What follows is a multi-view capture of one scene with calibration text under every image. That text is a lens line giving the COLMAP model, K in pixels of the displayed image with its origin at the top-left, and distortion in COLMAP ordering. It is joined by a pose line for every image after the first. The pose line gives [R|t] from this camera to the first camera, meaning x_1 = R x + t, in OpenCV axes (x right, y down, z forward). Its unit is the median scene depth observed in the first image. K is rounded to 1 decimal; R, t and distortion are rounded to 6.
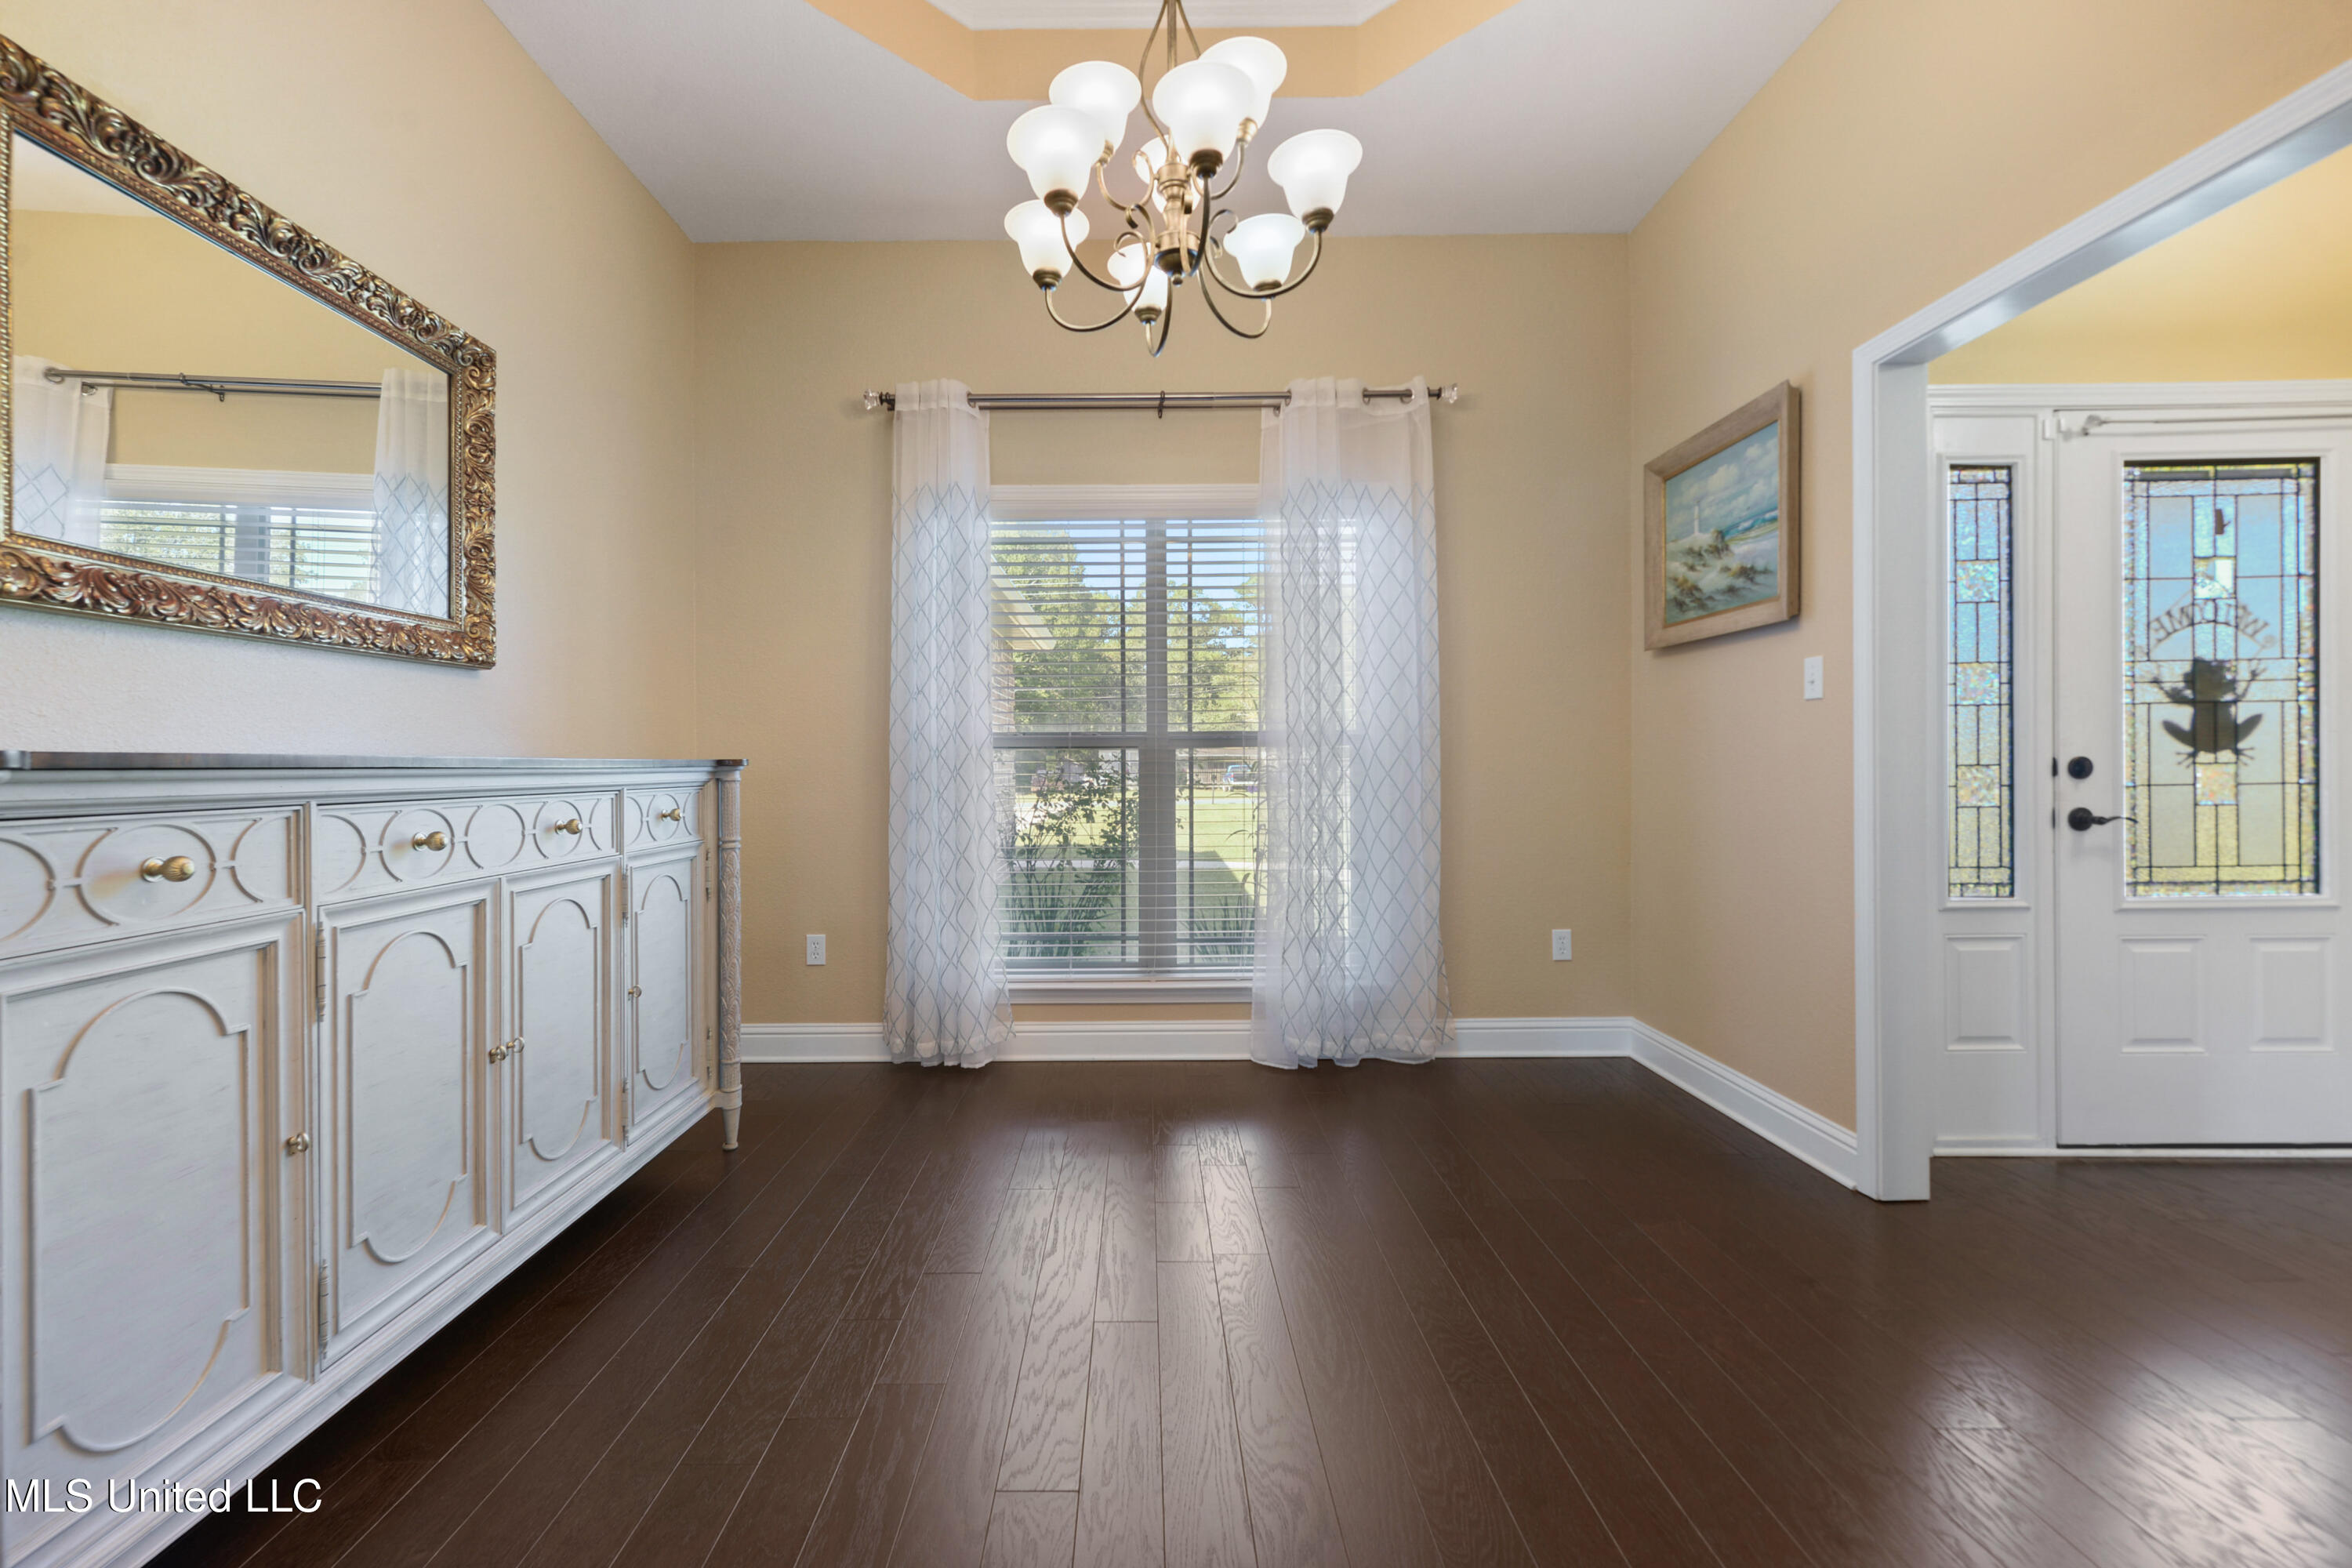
lens RADIAL K [[938.3, 0, 1137.4], [0, 938.3, 767.8], [0, 0, 1]] dist [0.008098, -0.001439]
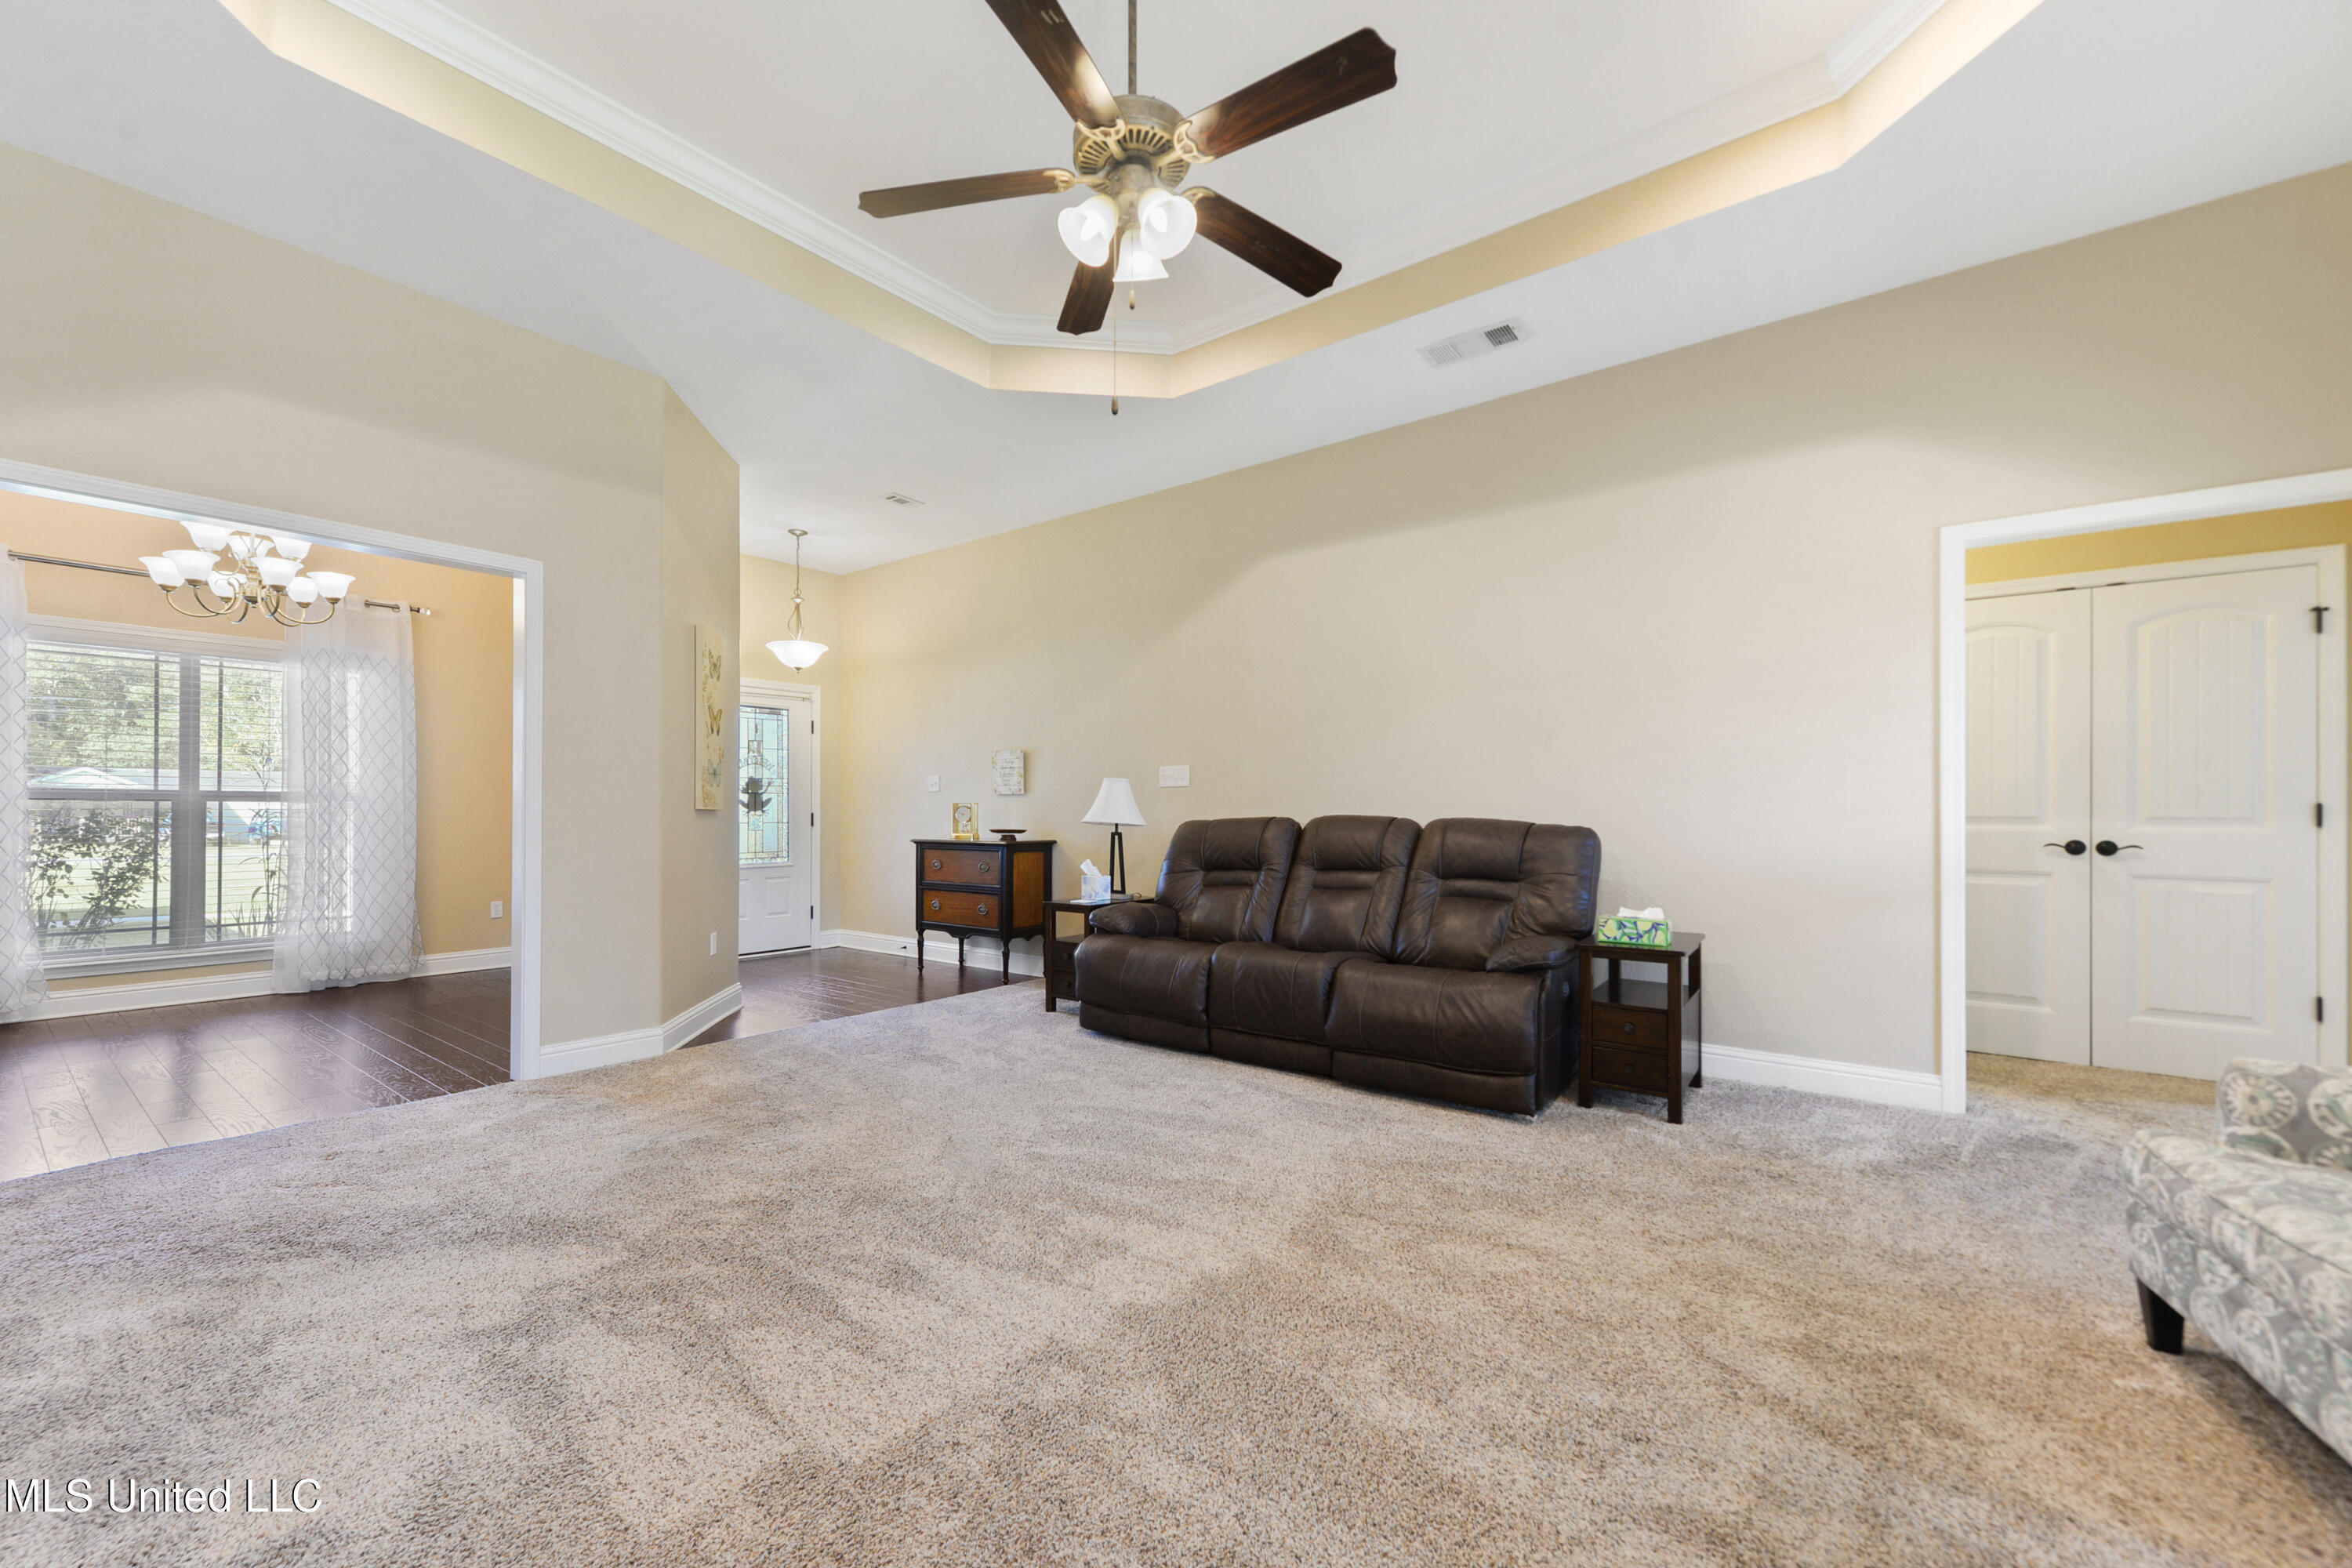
lens RADIAL K [[938.3, 0, 1150.1], [0, 938.3, 809.7], [0, 0, 1]] dist [0.008098, -0.001439]
pose [[0.615935, 0.011705, 0.787710, -0.308480], [-0.003887, 0.999923, -0.011818, 0.006703], [-0.787788, 0.004217, 0.615932, -1.592257]]
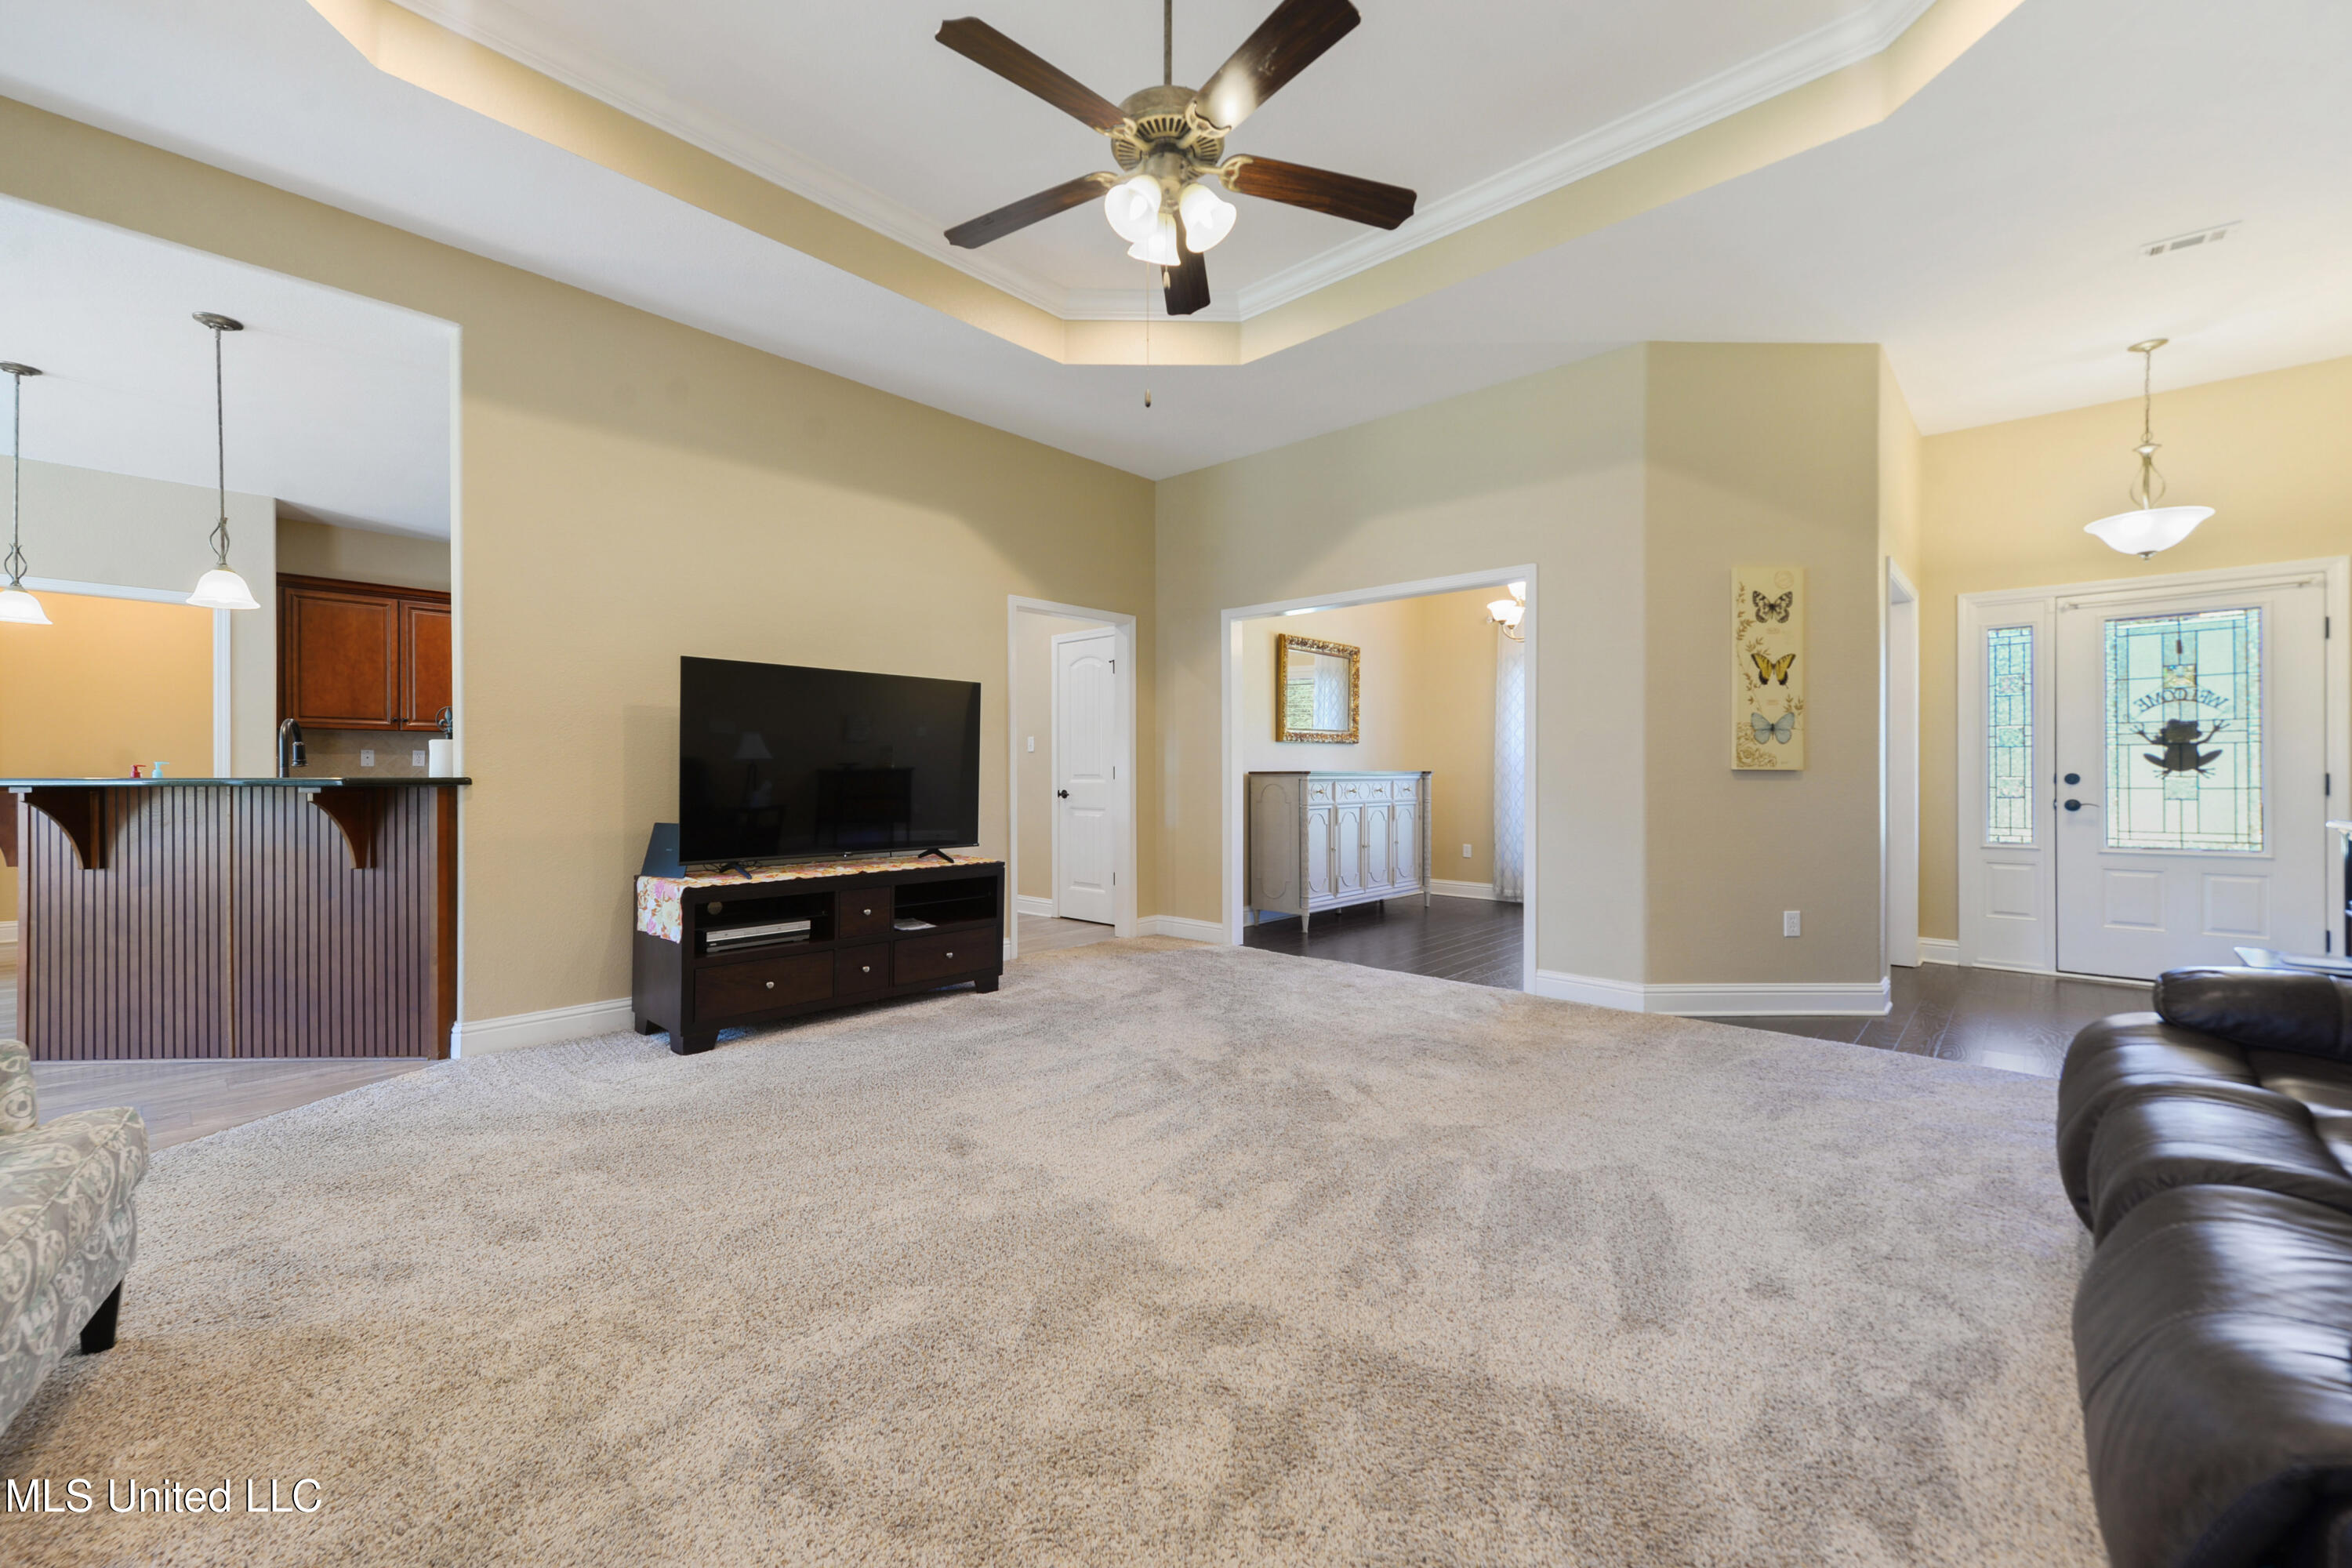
lens RADIAL K [[938.3, 0, 1148.6], [0, 938.3, 775.5], [0, 0, 1]] dist [0.008098, -0.001439]
pose [[0.729319, 0.007813, -0.684129, 0.931585], [-0.006925, 0.999968, 0.004038, -0.001376], [0.684139, 0.001793, 0.729350, -1.717495]]
